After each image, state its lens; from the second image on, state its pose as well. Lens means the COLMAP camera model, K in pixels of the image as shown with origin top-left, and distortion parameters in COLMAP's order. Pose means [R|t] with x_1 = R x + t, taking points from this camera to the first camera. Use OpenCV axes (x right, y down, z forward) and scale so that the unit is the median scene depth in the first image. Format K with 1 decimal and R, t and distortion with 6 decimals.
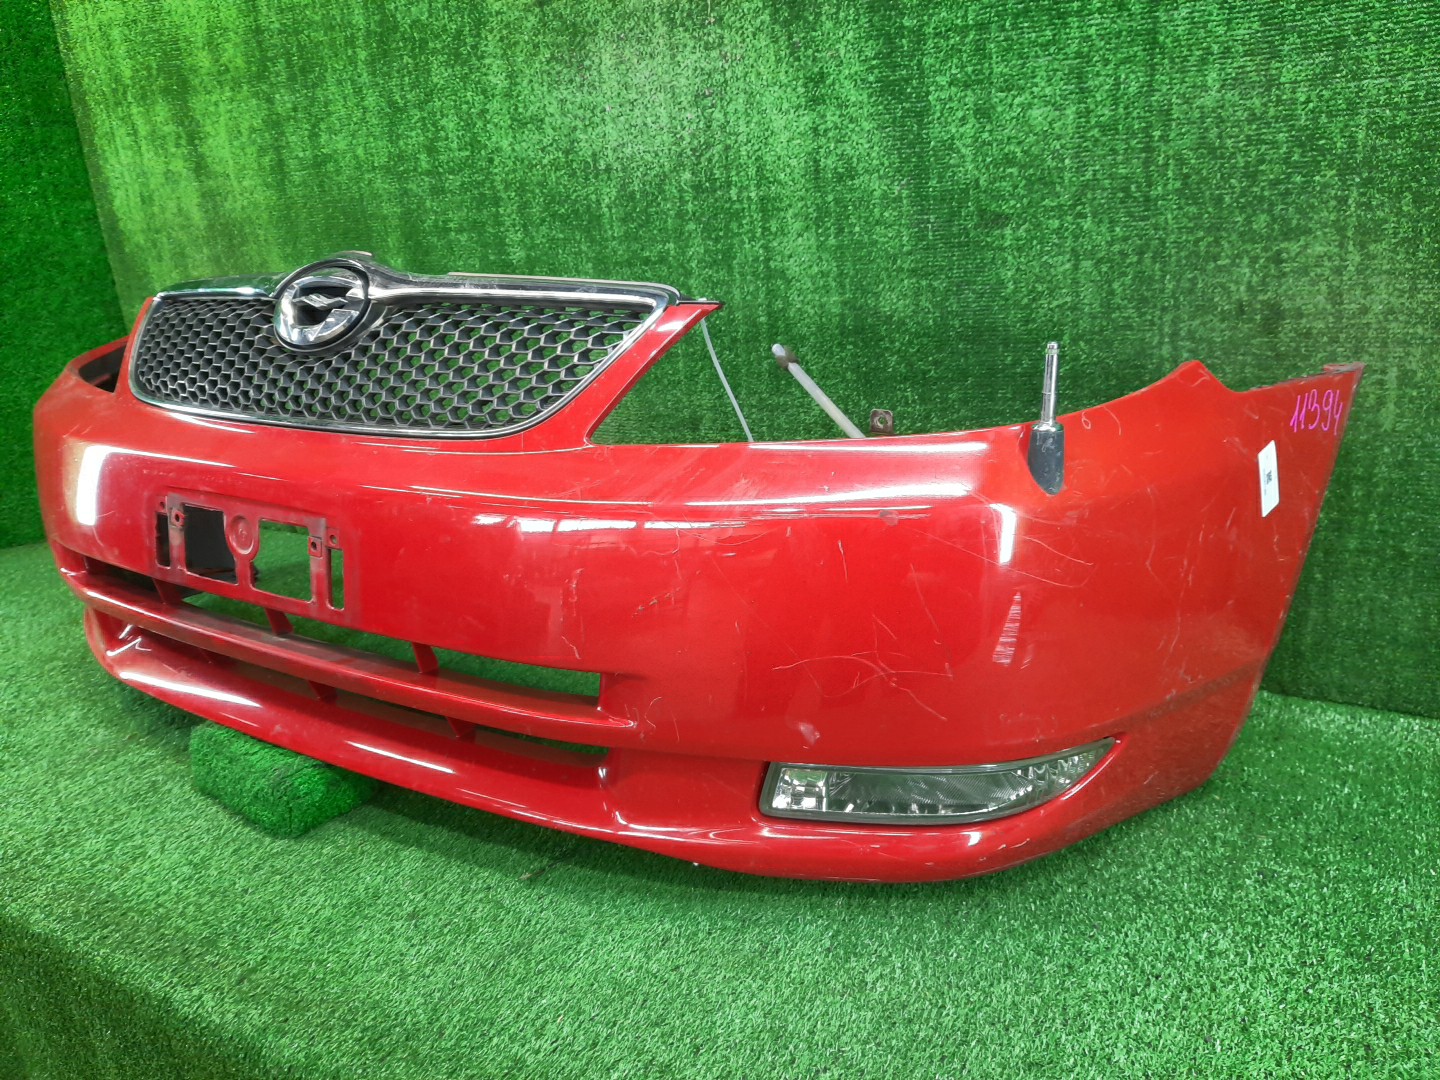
lens RADIAL K [[1081.6, 0, 707.1], [0, 1081.6, 539.5], [0, 0, 1]] dist [0.019178, -0.015314]
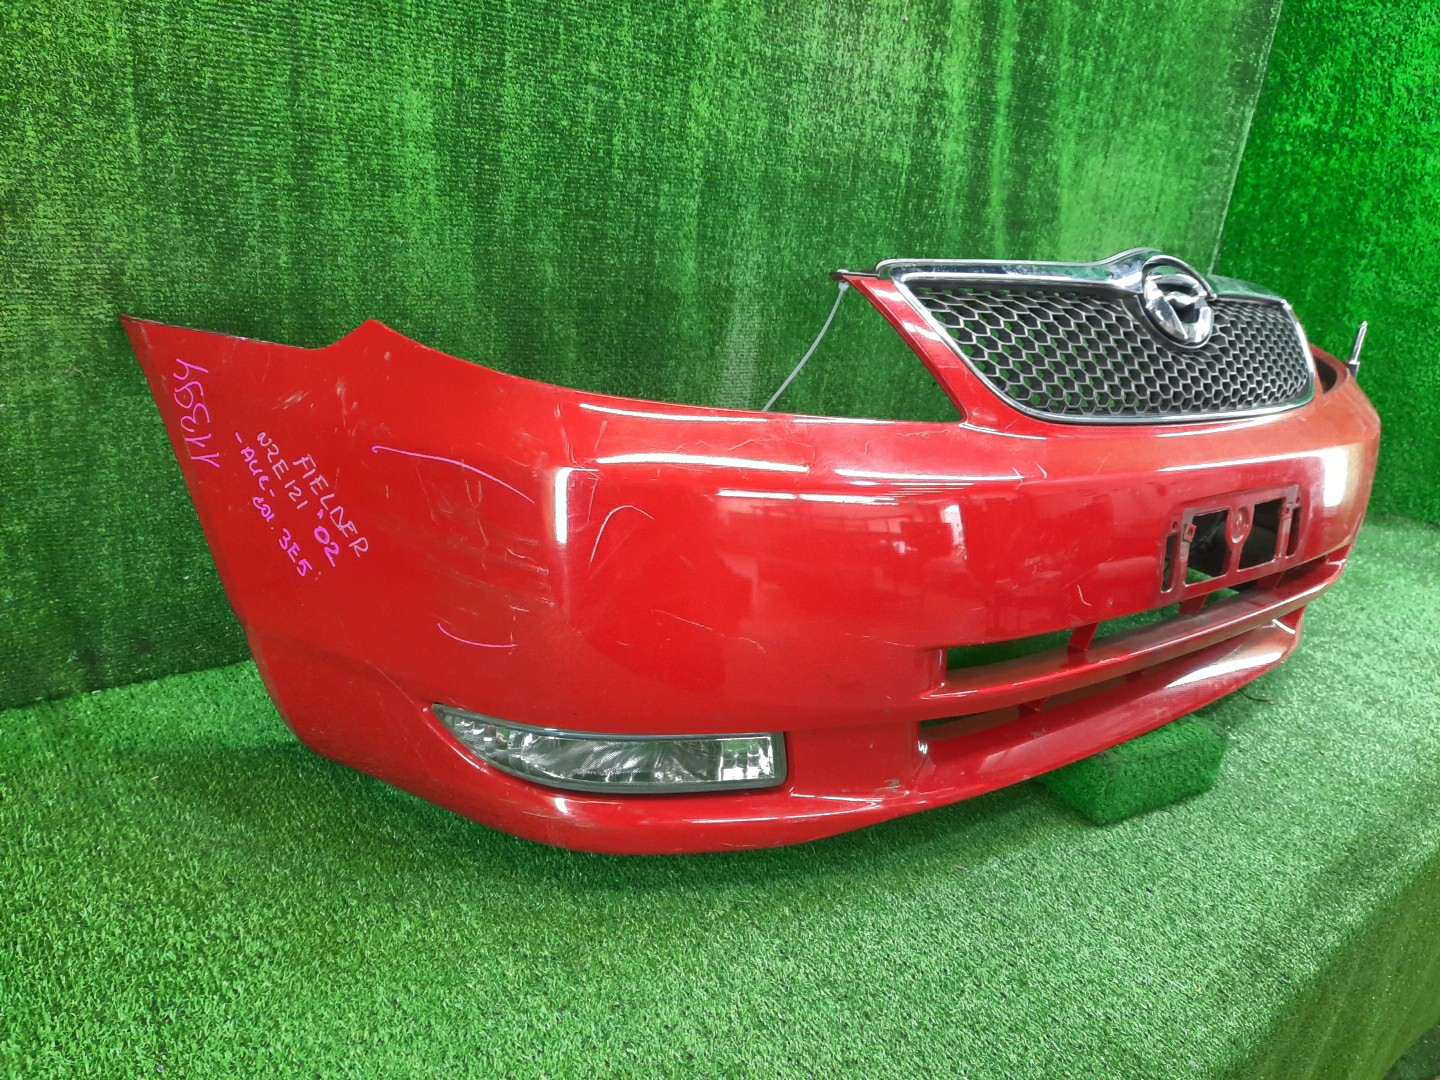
lens RADIAL K [[1081.6, 0, 733.2], [0, 1081.6, 545.1], [0, 0, 1]] dist [0.019178, -0.015314]
pose [[0.284840, -0.235082, 0.929302, -1.380061], [0.146744, 0.968729, 0.200077, -0.238795], [-0.947276, 0.079379, 0.310429, 1.002204]]
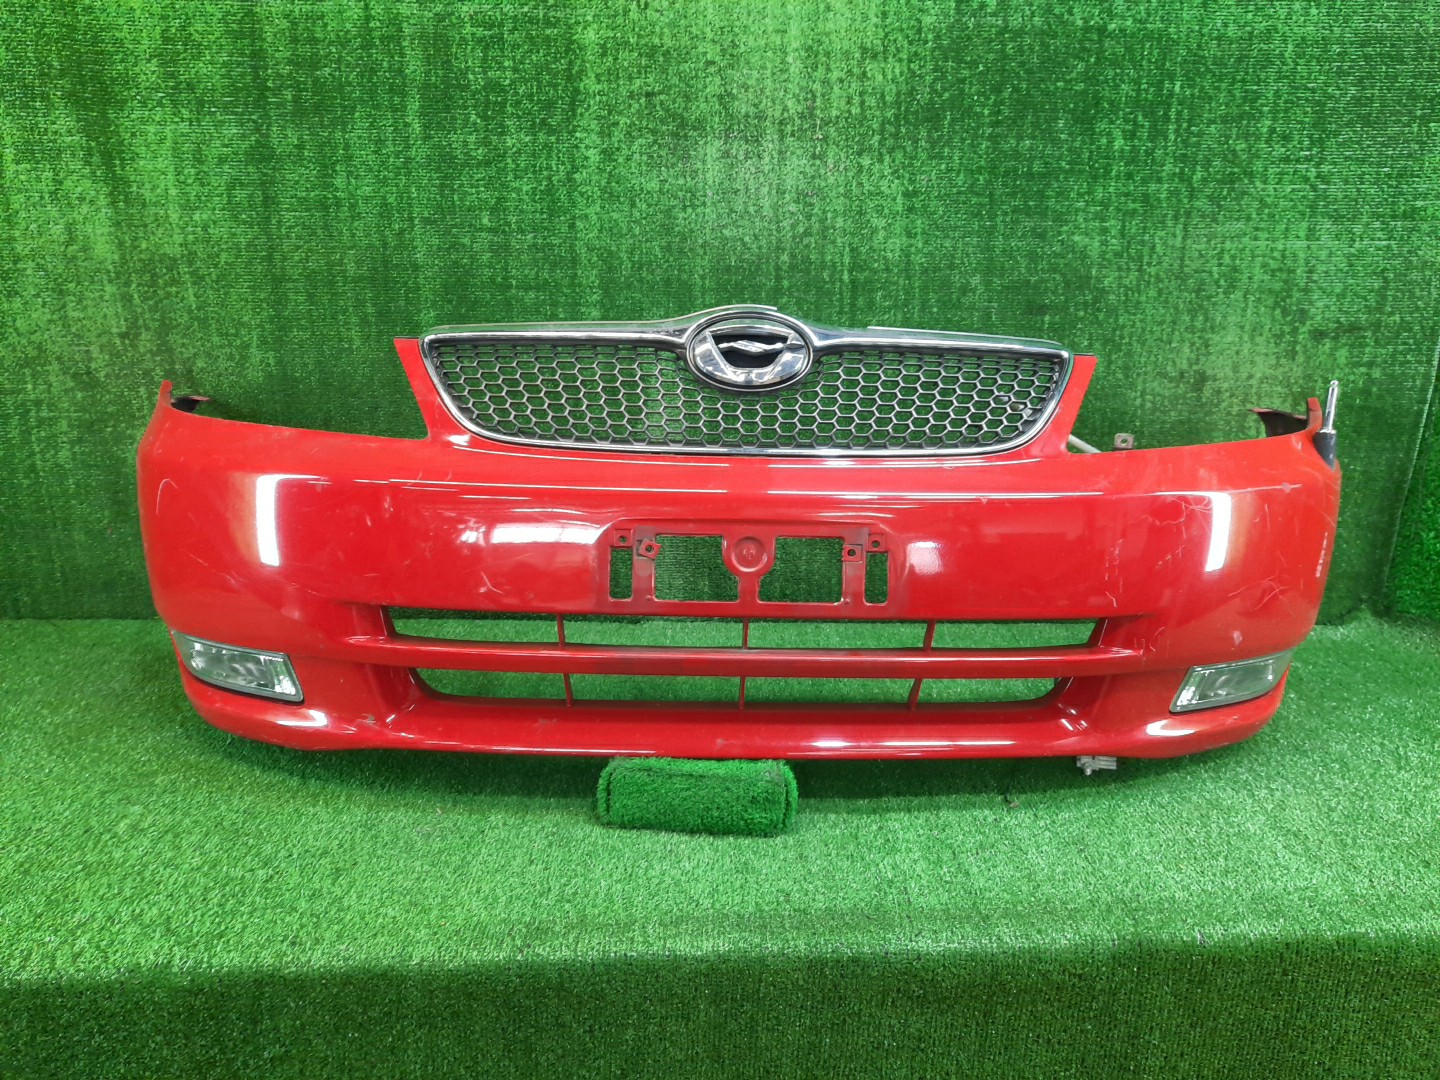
lens RADIAL K [[1081.6, 0, 722.5], [0, 1081.6, 539.6], [0, 0, 1]] dist [0.019178, -0.015314]
pose [[0.825346, -0.060687, 0.561357, -0.933377], [0.103533, 0.993616, -0.044803, 0.024162], [-0.555054, 0.095097, 0.826360, 0.099260]]
